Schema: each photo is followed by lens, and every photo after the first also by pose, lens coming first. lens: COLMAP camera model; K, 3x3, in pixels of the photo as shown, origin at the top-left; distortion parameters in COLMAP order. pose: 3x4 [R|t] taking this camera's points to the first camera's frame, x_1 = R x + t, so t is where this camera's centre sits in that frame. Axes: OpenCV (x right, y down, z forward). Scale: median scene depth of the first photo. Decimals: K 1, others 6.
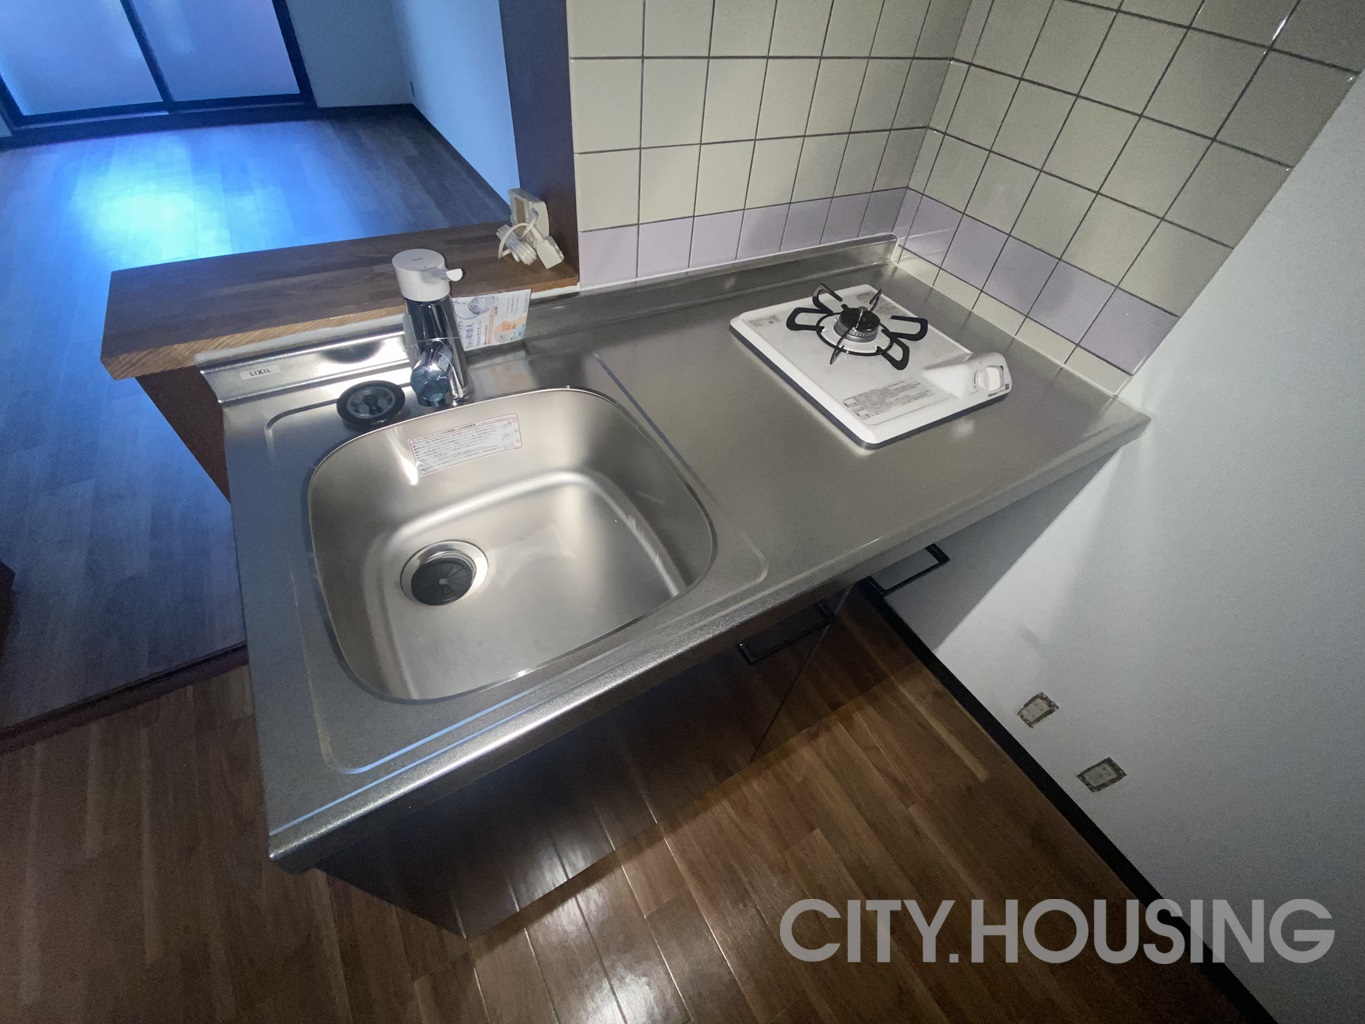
lens RADIAL K [[539.7, 0, 673.8], [0, 539.7, 514.1], [0, 0, 1]] dist [0.000375, -0.010709]
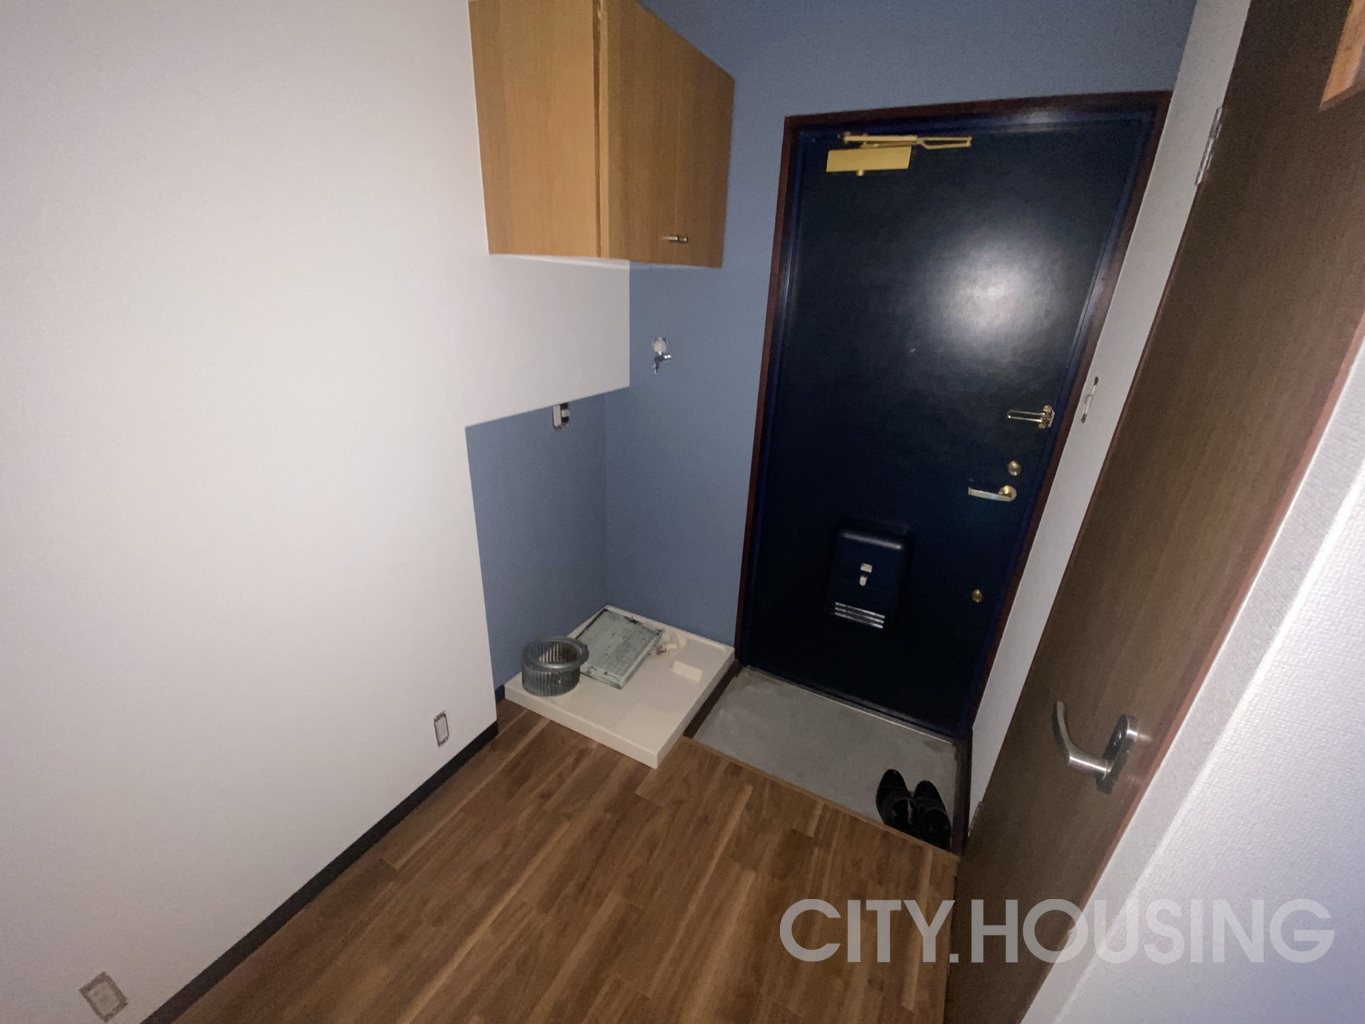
lens RADIAL K [[539.7, 0, 673.8], [0, 539.7, 514.1], [0, 0, 1]] dist [0.000375, -0.010709]
pose [[-0.507237, -0.440484, 0.740732, -0.441442], [0.586031, 0.453906, 0.671221, -0.548625], [-0.631885, 0.774560, 0.027900, 0.314630]]
